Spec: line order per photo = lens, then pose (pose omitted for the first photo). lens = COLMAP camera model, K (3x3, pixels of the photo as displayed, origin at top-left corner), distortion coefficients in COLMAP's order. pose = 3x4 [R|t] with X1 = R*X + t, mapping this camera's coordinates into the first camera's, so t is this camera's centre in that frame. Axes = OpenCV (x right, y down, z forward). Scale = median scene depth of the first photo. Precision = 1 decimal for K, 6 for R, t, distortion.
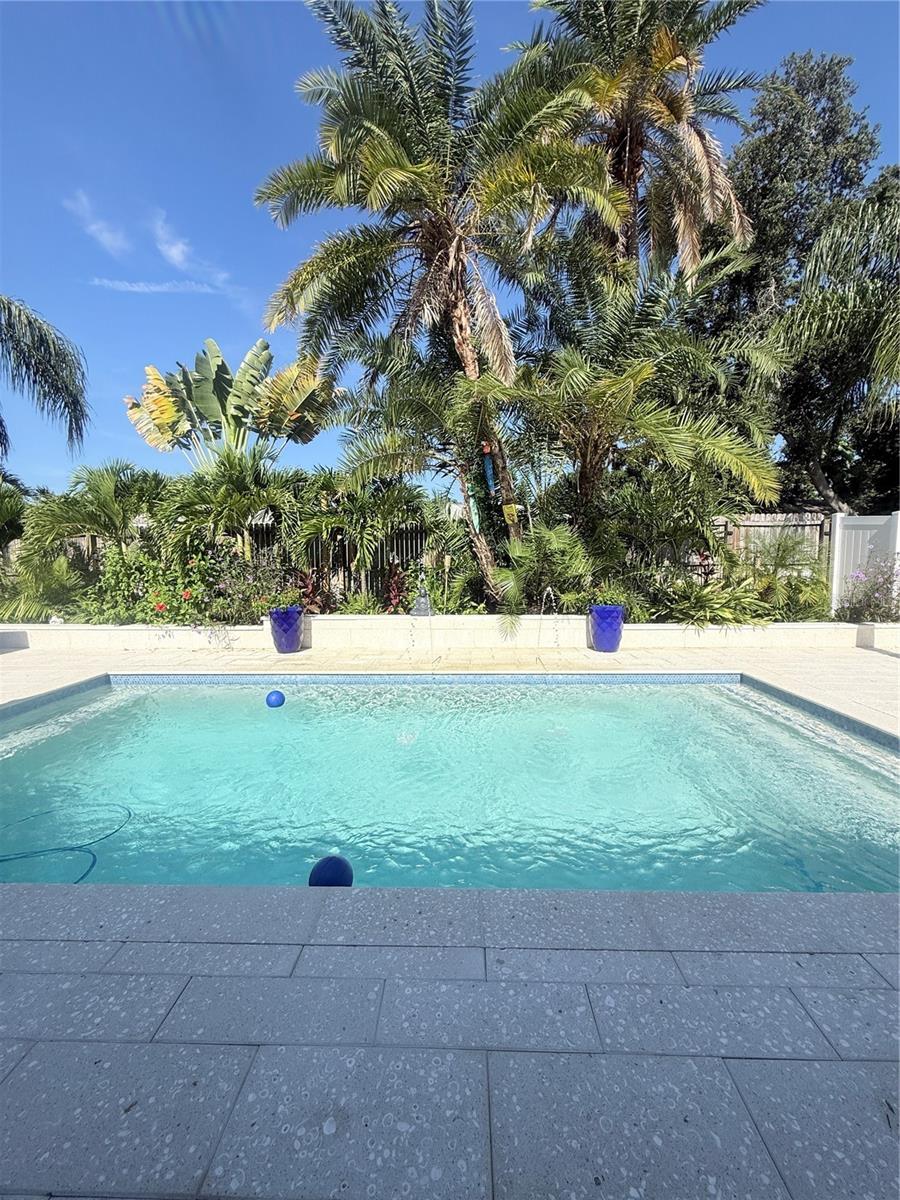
lens RADIAL K [[478.1, 0, 449.9], [0, 478.1, 603.1], [0, 0, 1]] dist [0.001377, -0.000503]
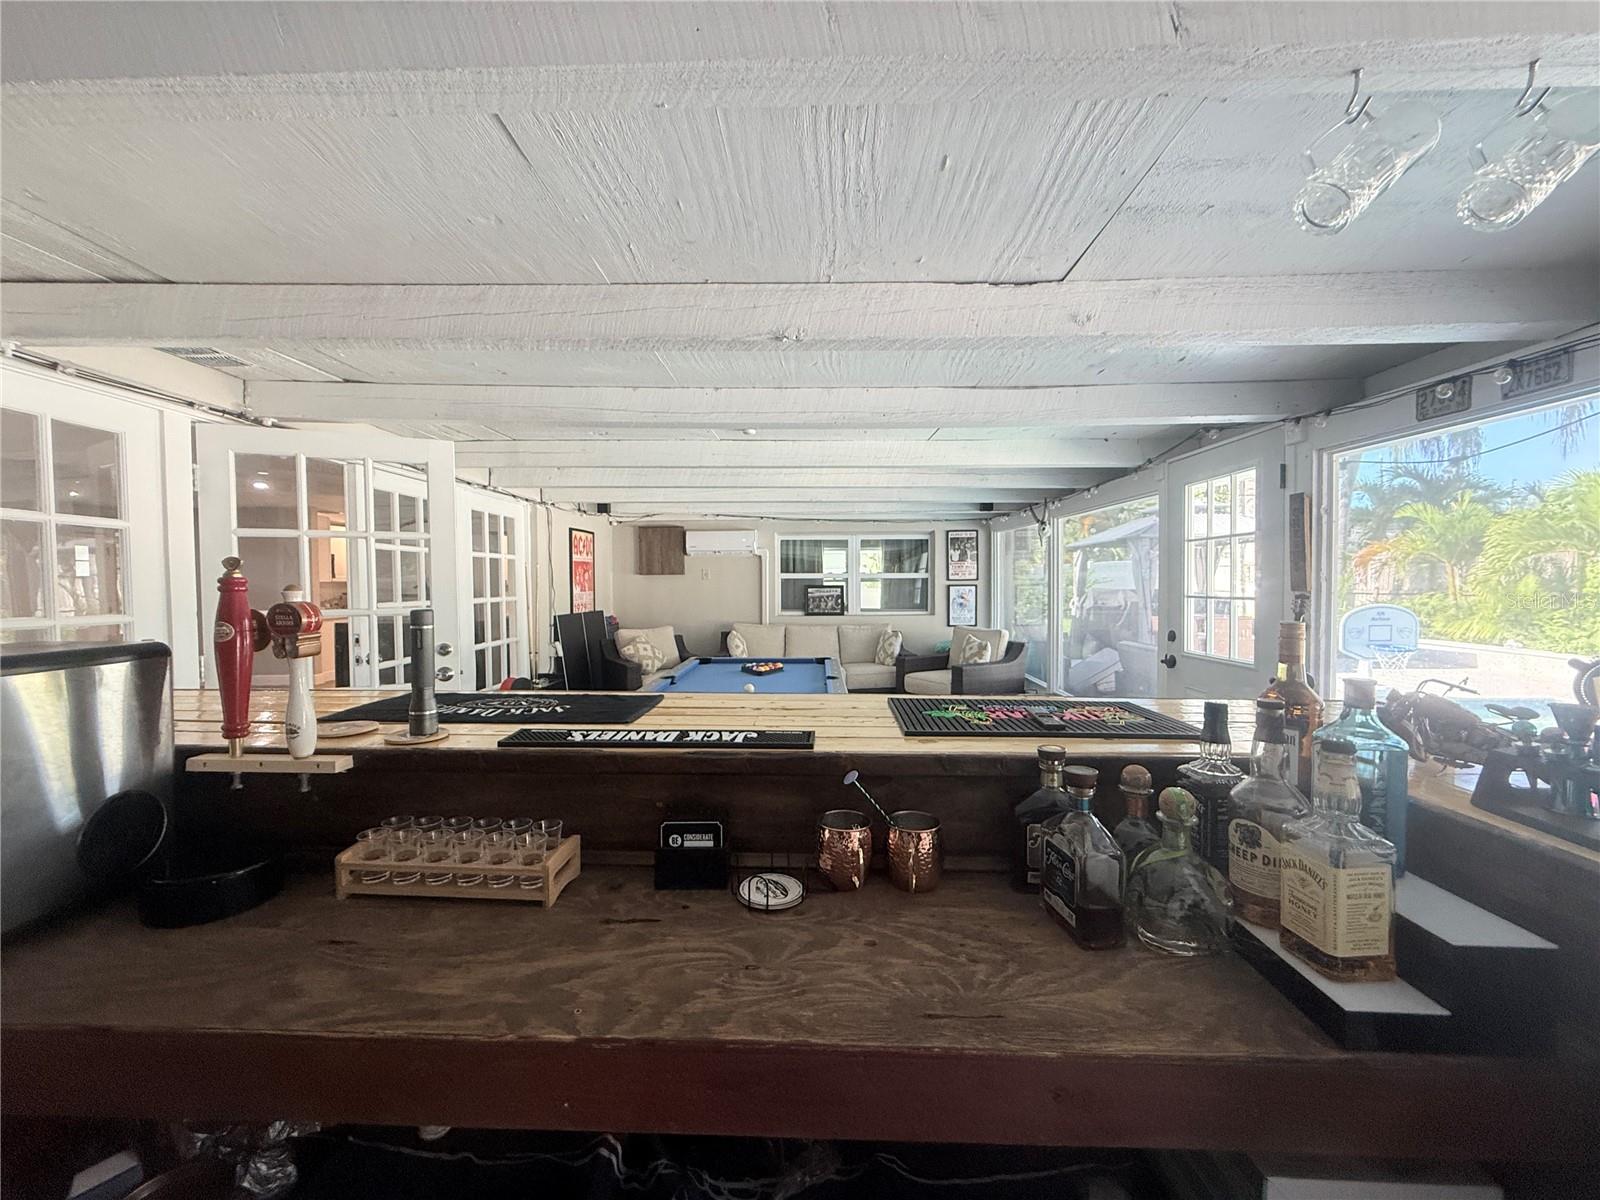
lens RADIAL K [[637.5, 0, 801.7], [0, 637.5, 599.0], [0, 0, 1]] dist [0.001377, -0.000503]
pose [[0.015668, 0.037531, -0.999173, 0.360331], [-0.097875, 0.994554, 0.035823, 0.036586], [0.995075, 0.097233, 0.019256, -0.374811]]
